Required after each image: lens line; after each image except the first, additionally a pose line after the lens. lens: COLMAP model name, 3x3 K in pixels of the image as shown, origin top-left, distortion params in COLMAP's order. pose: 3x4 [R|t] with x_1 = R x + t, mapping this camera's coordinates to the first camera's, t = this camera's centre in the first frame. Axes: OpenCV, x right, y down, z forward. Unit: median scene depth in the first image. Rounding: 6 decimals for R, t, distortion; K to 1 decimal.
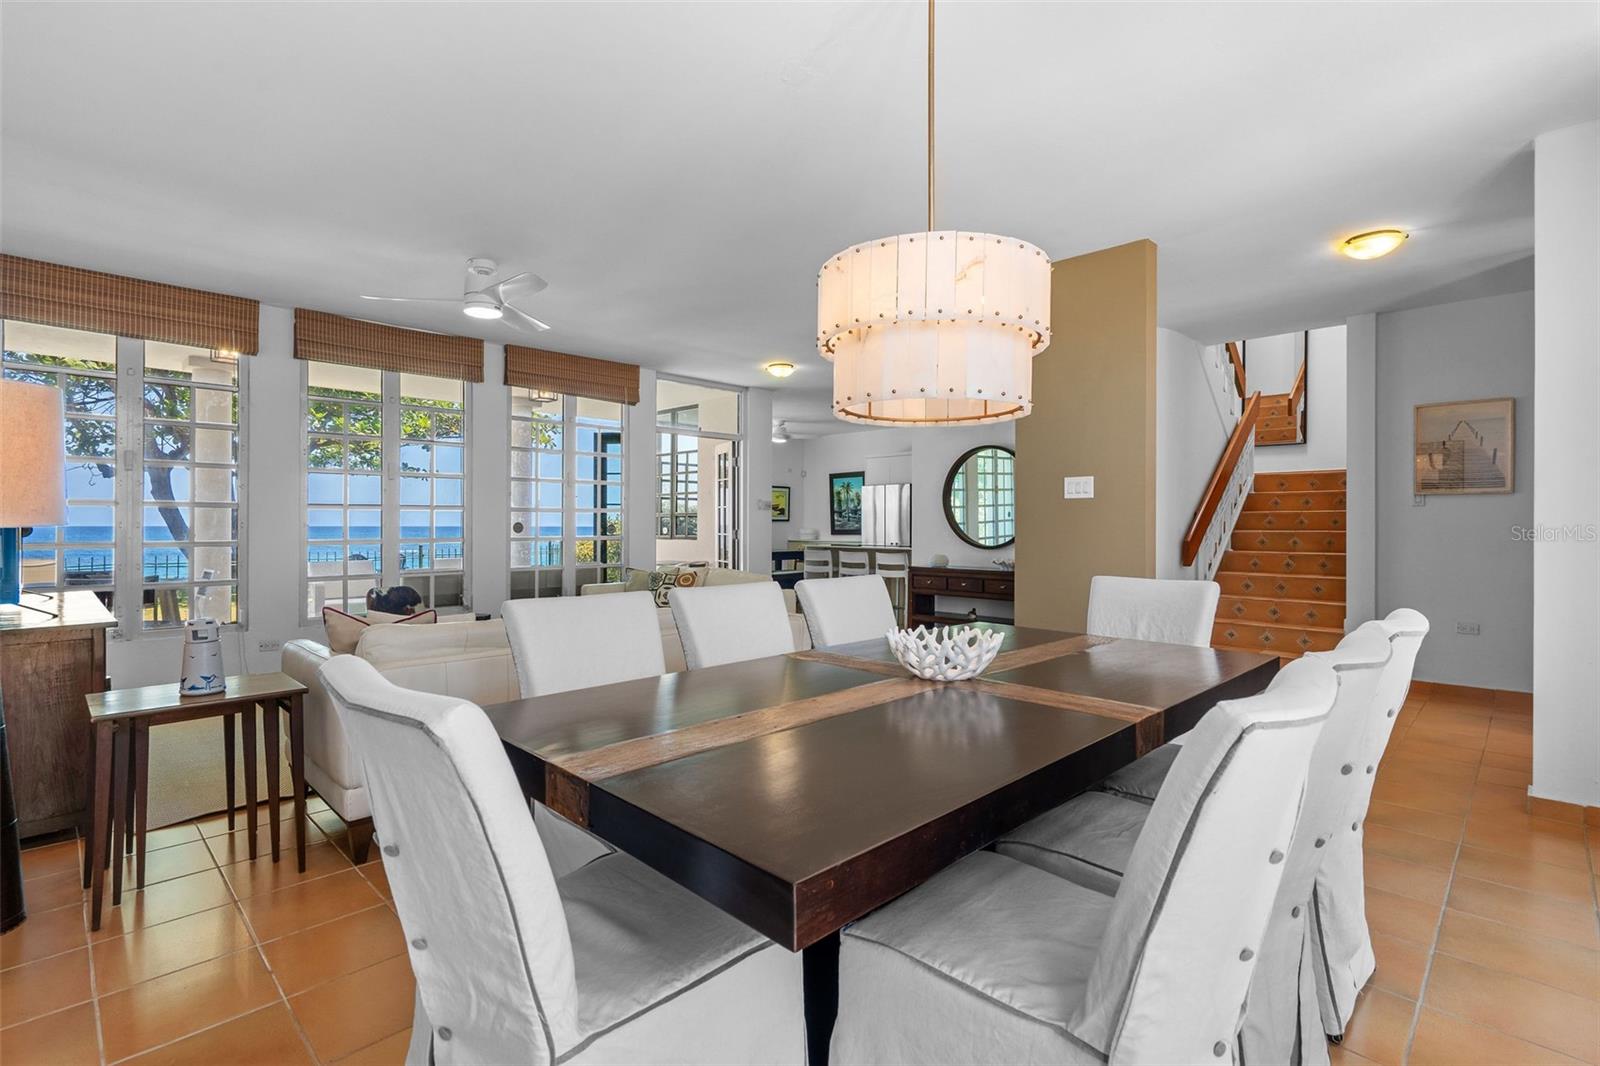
lens RADIAL K [[730.3, 0, 809.7], [0, 730.3, 534.7], [0, 0, 1]] dist [-0.005300, 0.001706]
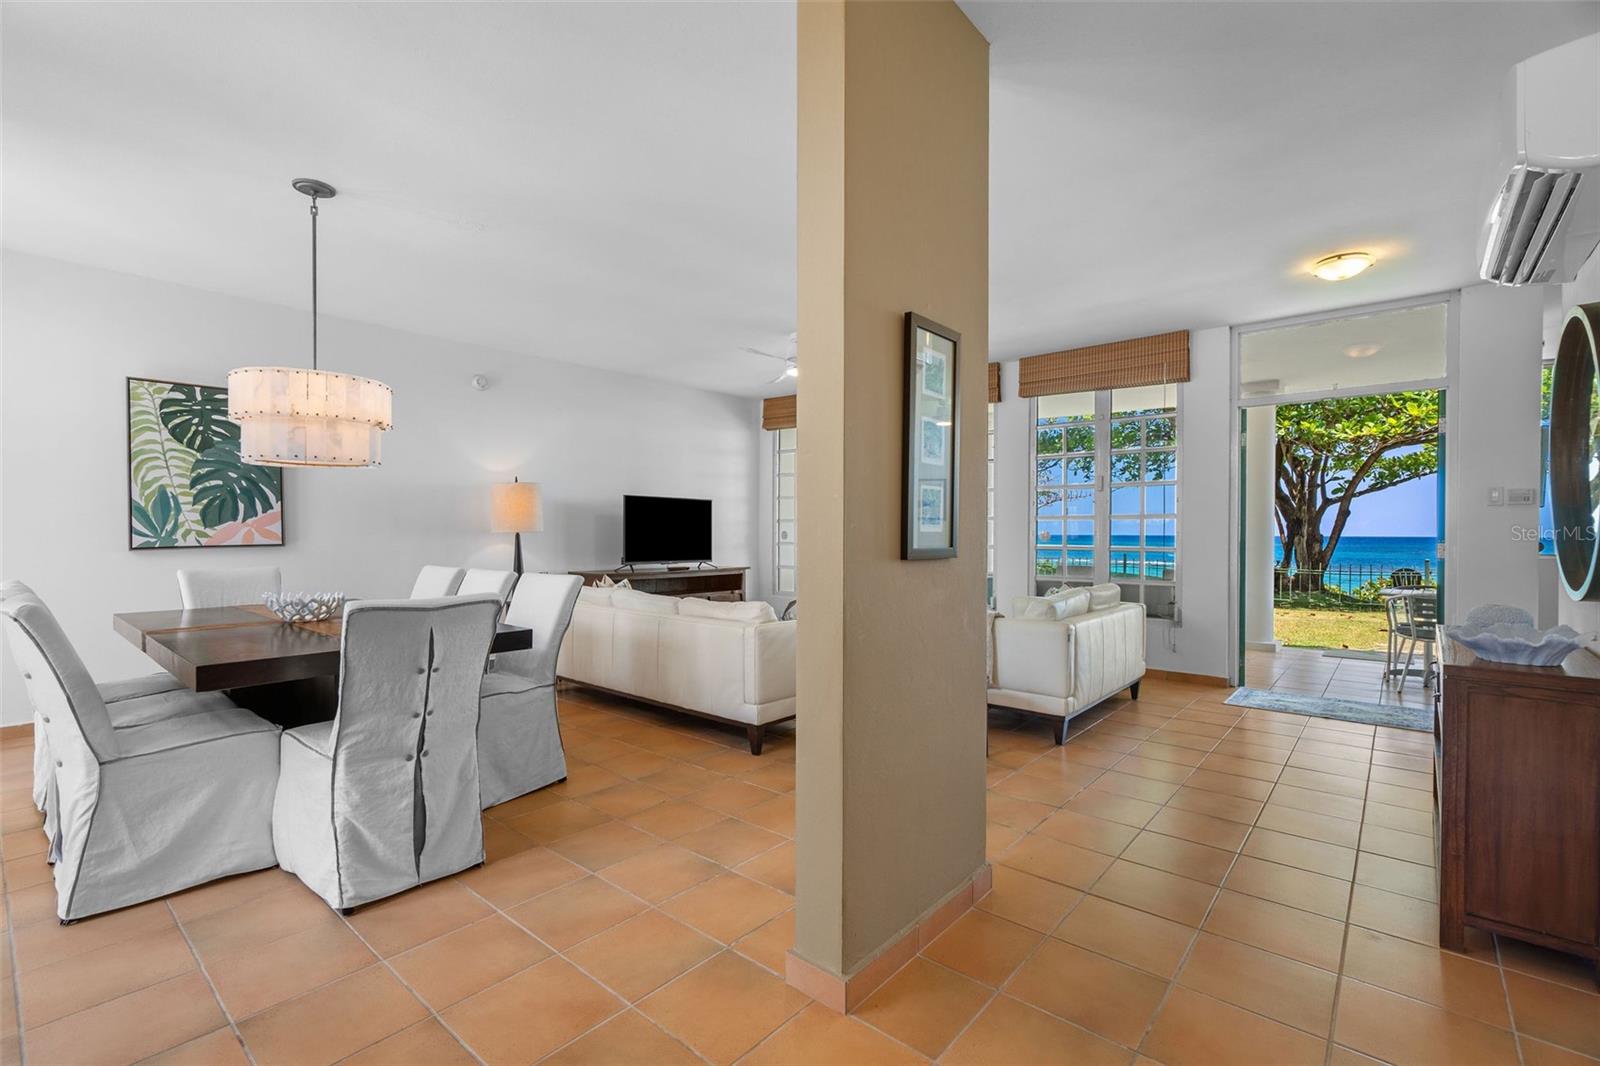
lens RADIAL K [[730.3, 0, 792.8], [0, 730.3, 532.8], [0, 0, 1]] dist [-0.005300, 0.001706]
pose [[0.073180, -0.002354, -0.997316, 0.447405], [-0.015242, 0.999878, -0.003478, -0.005178], [0.997202, 0.015455, 0.073135, 0.464152]]
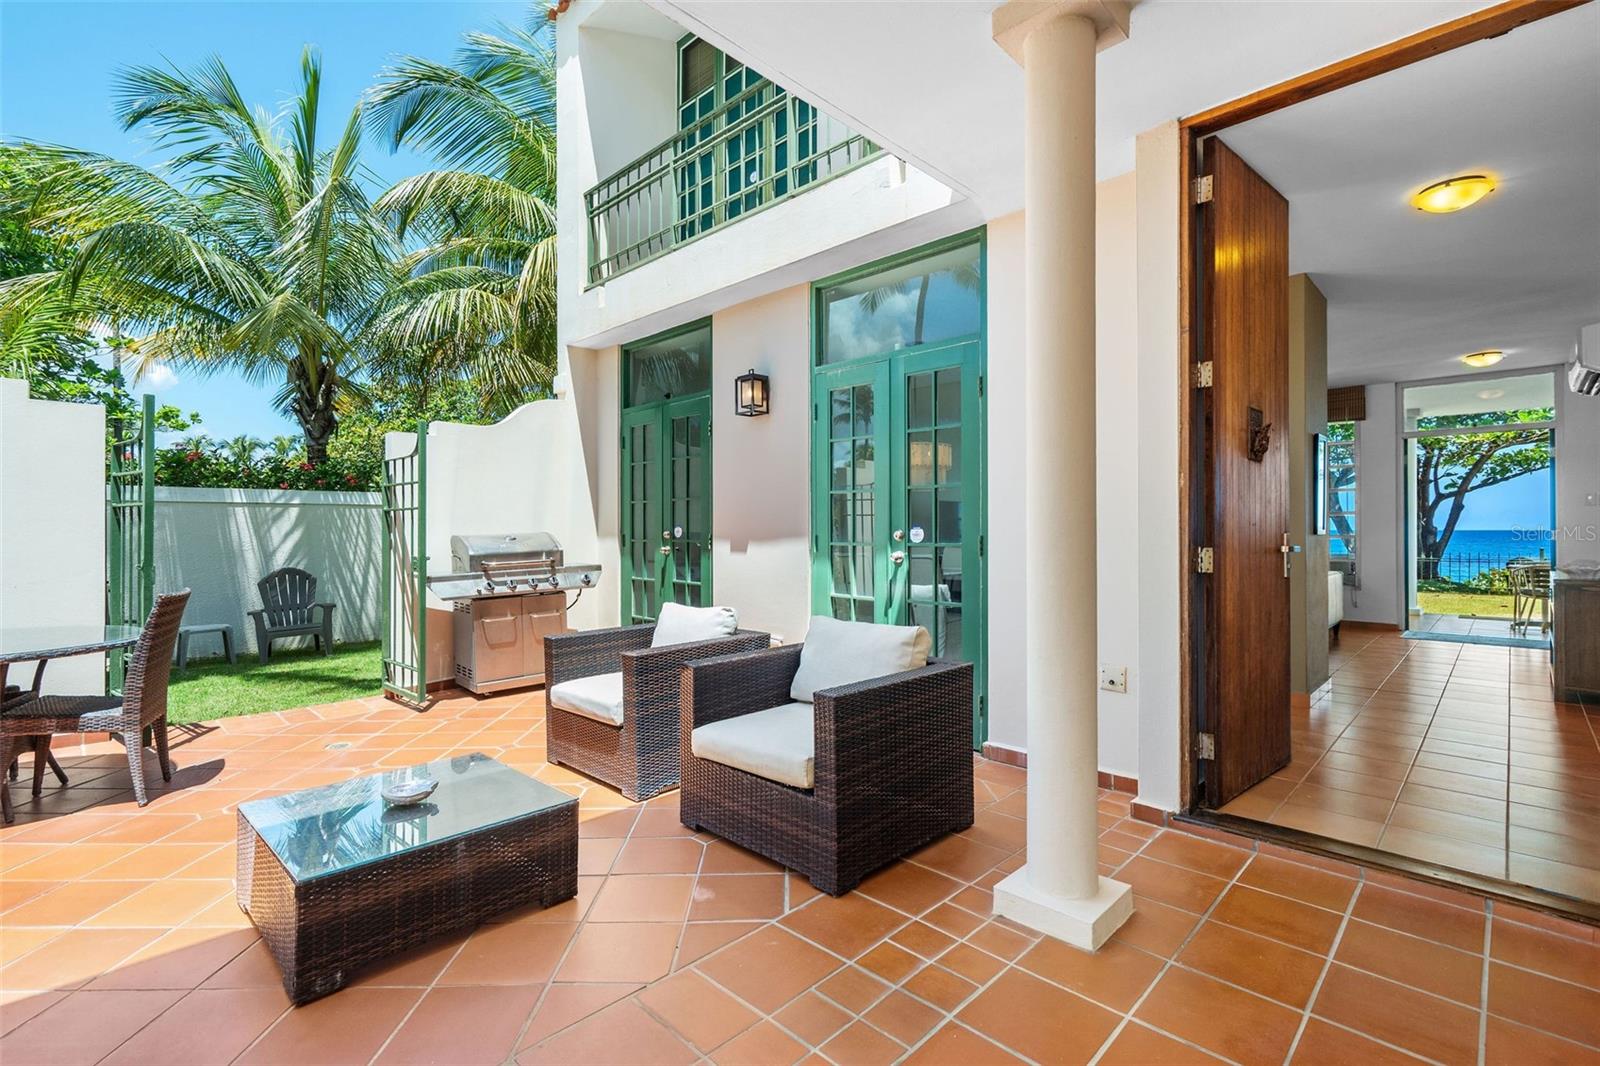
lens RADIAL K [[730.3, 0, 782.6], [0, 730.3, 524.7], [0, 0, 1]] dist [-0.005300, 0.001706]
pose [[-0.015735, -0.008193, -0.999843, 0.798380], [-0.011163, 0.999906, -0.008018, 0.004079], [0.999814, 0.011035, -0.015825, 0.106333]]
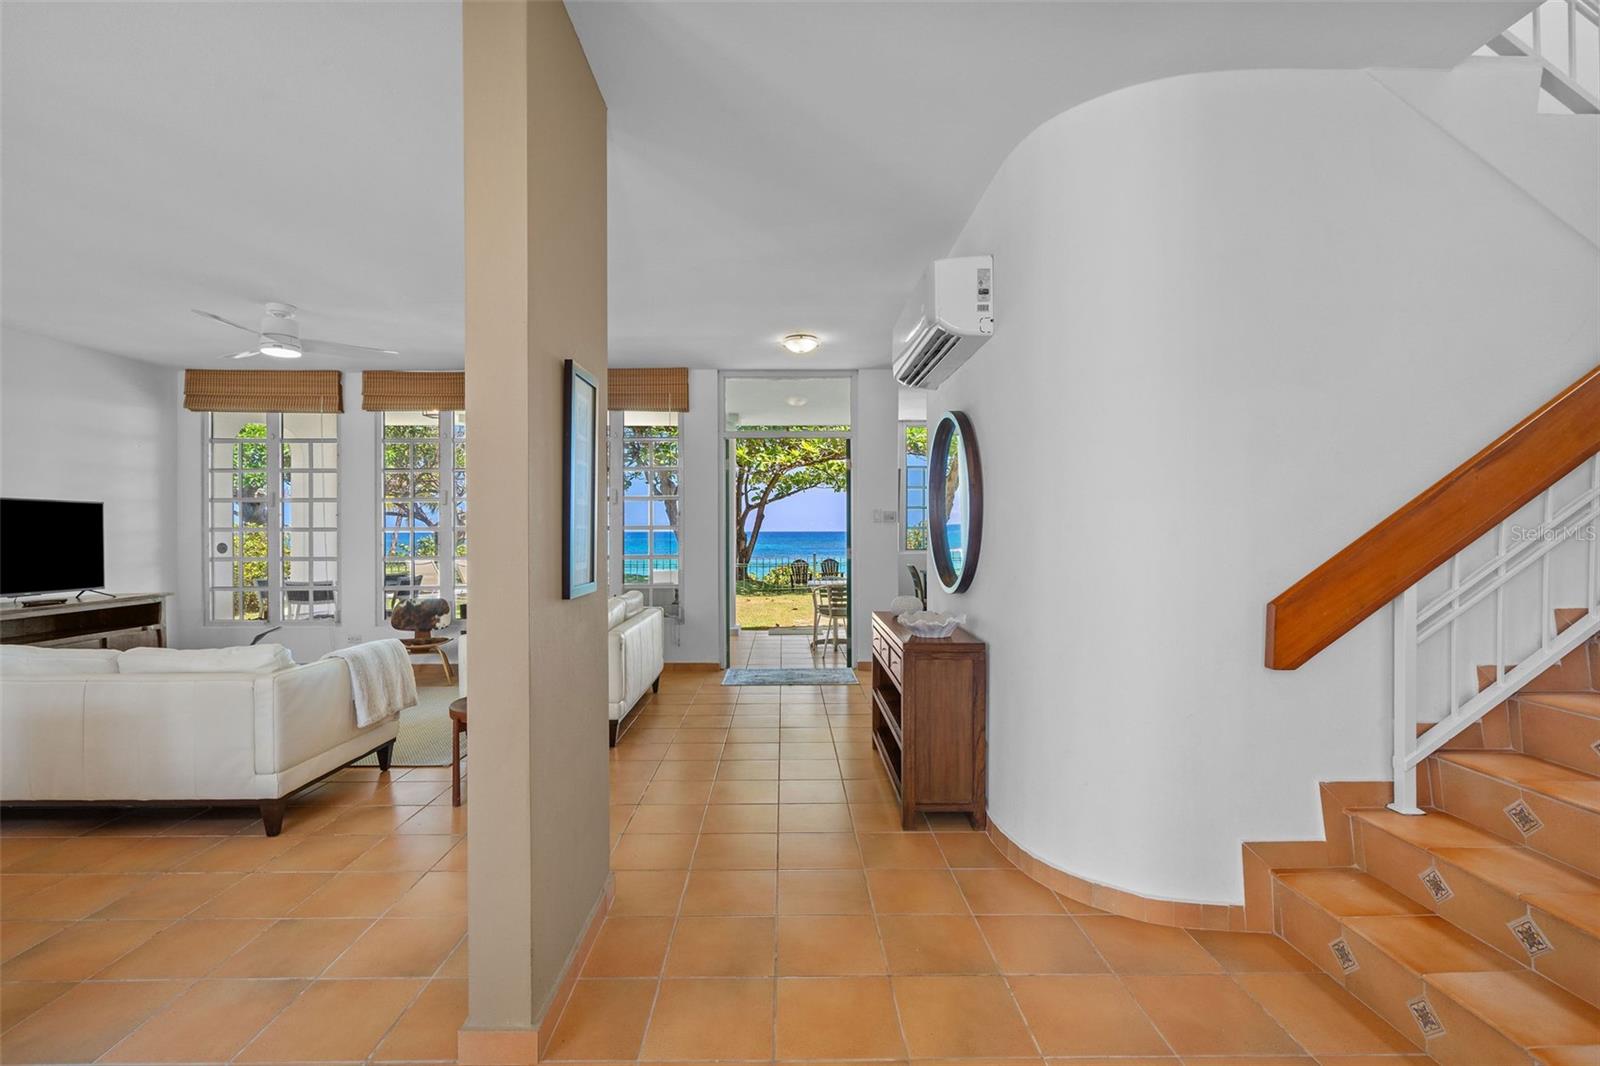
lens RADIAL K [[730.3, 0, 809.7], [0, 730.3, 523.7], [0, 0, 1]] dist [-0.005300, 0.001706]
pose [[0.721908, -0.010582, -0.691908, 0.441655], [-0.003699, 0.999810, -0.019150, -0.018276], [0.691979, 0.016384, 0.721732, 0.399572]]
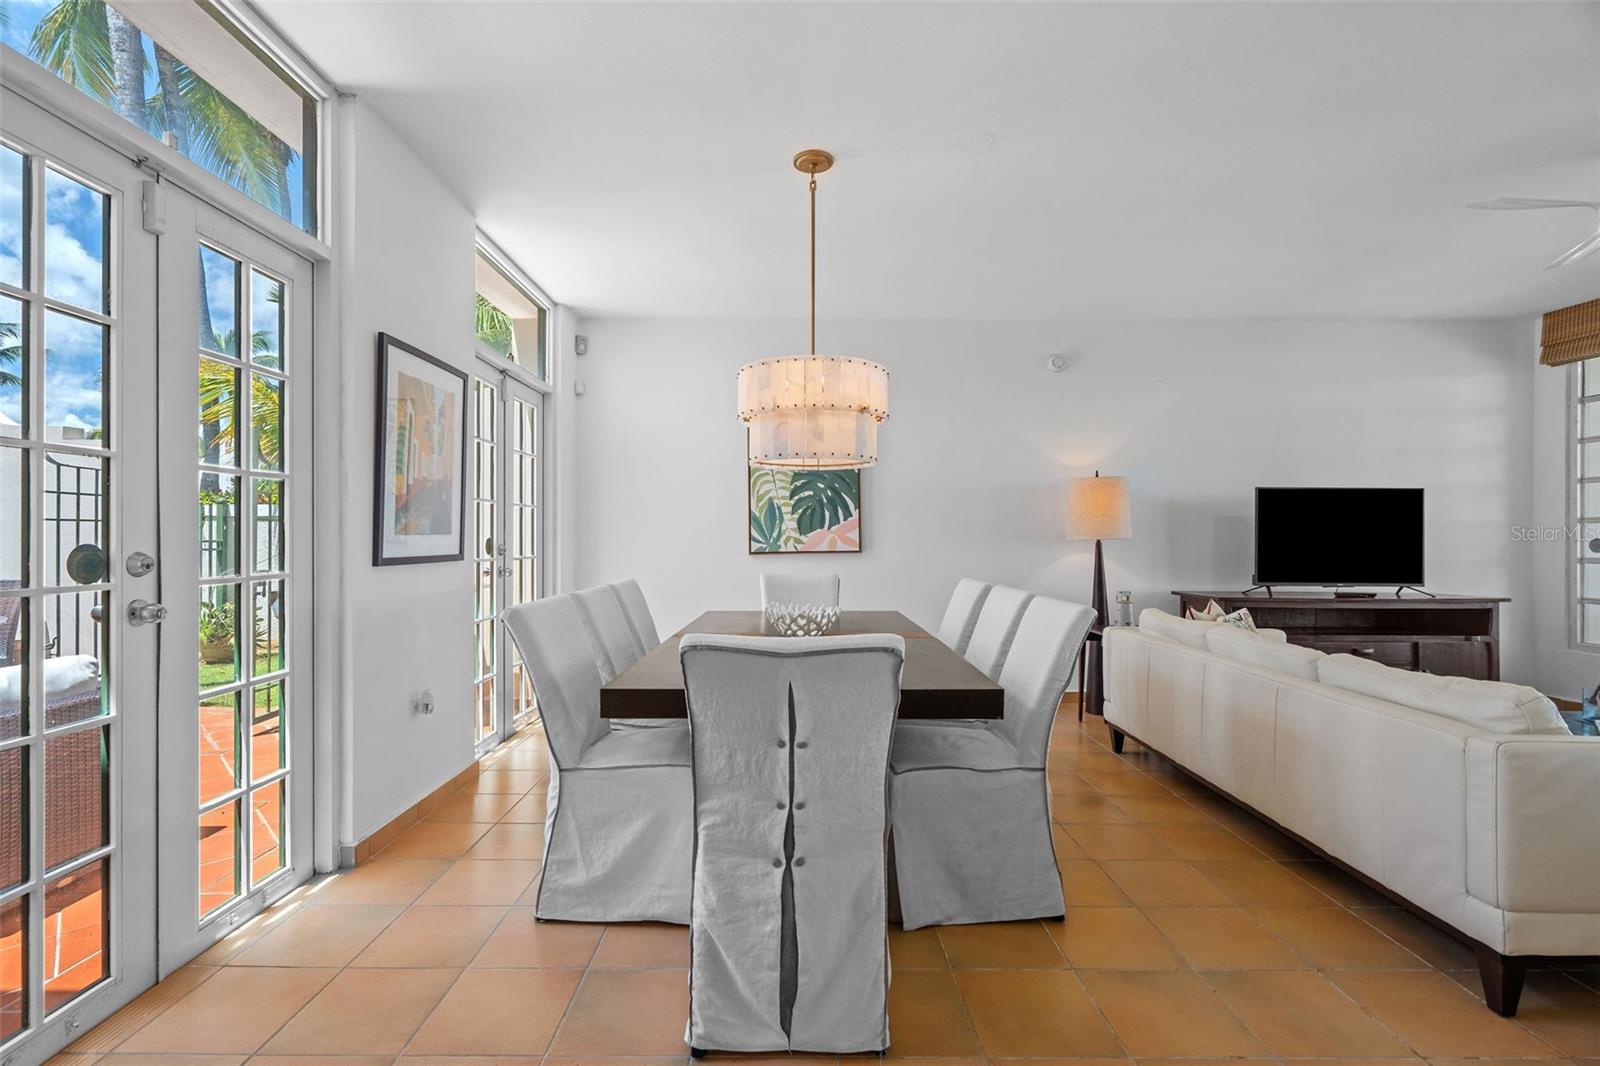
lens RADIAL K [[730.3, 0, 775.4], [0, 730.3, 533.2], [0, 0, 1]] dist [-0.005300, 0.001706]
pose [[-0.708868, -0.009502, -0.705277, 0.300980], [-0.014202, 0.999899, 0.000803, -0.005840], [0.705198, 0.010585, -0.708931, 0.475846]]
